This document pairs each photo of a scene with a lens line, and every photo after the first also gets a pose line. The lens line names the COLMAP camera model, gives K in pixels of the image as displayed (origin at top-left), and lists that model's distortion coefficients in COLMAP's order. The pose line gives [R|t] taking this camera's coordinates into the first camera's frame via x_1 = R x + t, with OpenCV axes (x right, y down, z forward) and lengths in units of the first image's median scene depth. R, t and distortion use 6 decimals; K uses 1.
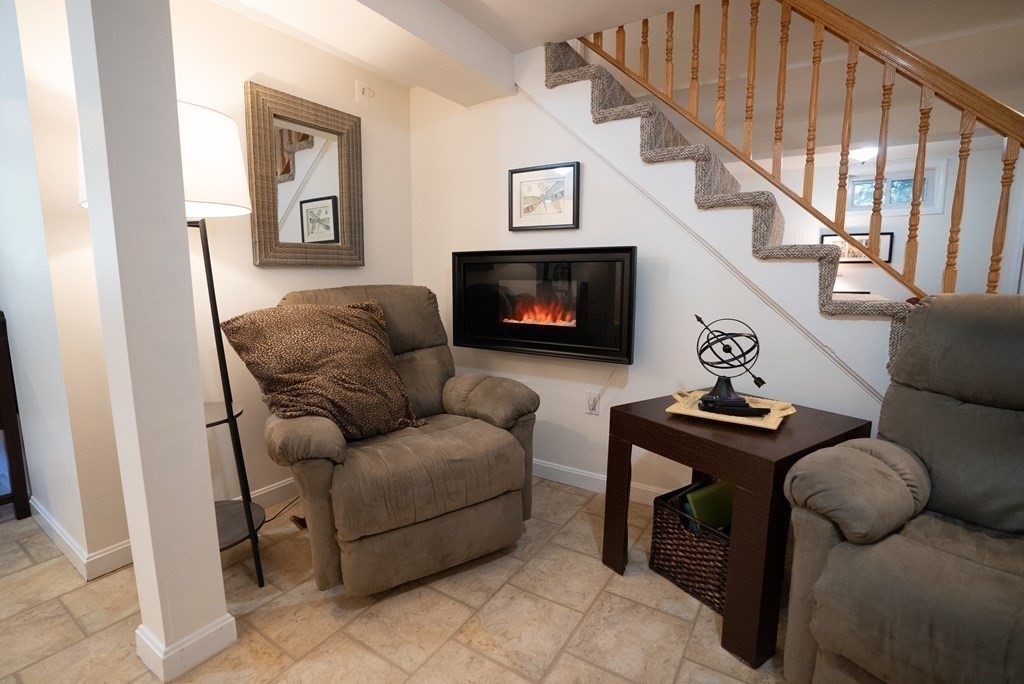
lens RADIAL K [[472.9, 0, 512.1], [0, 472.9, 340.7], [0, 0, 1]] dist [-0.061211, 0.020484]
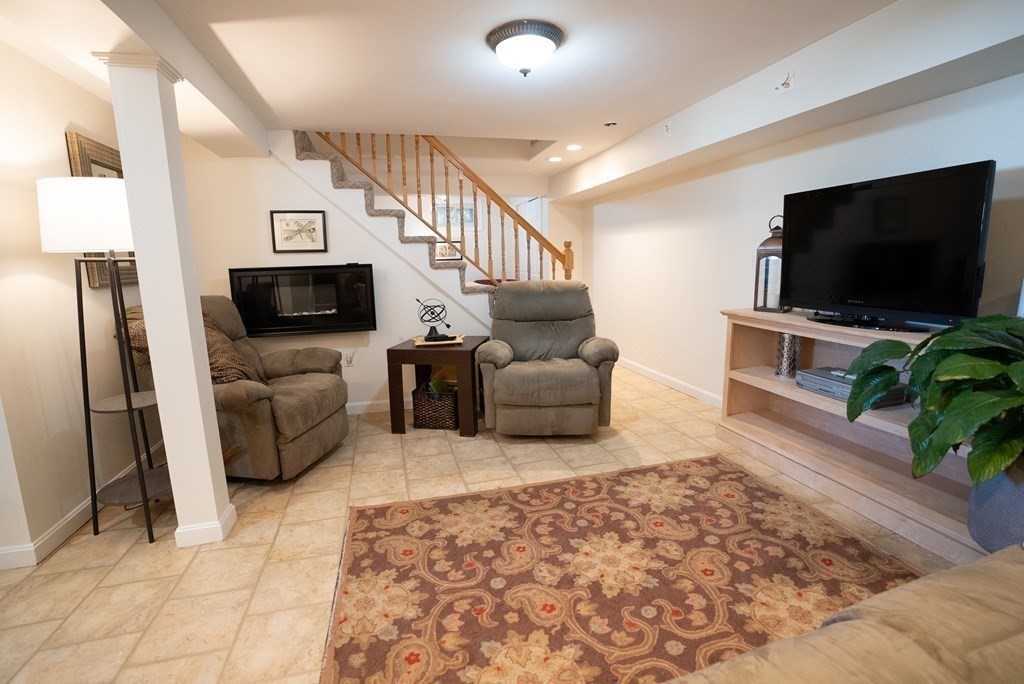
lens RADIAL K [[472.9, 0, 513.5], [0, 472.9, 341.3], [0, 0, 1]] dist [-0.061211, 0.020484]
pose [[0.667319, -0.142272, 0.731057, -0.828890], [0.127798, 0.988900, 0.075795, 0.026849], [-0.733726, 0.042848, 0.678093, -0.676116]]
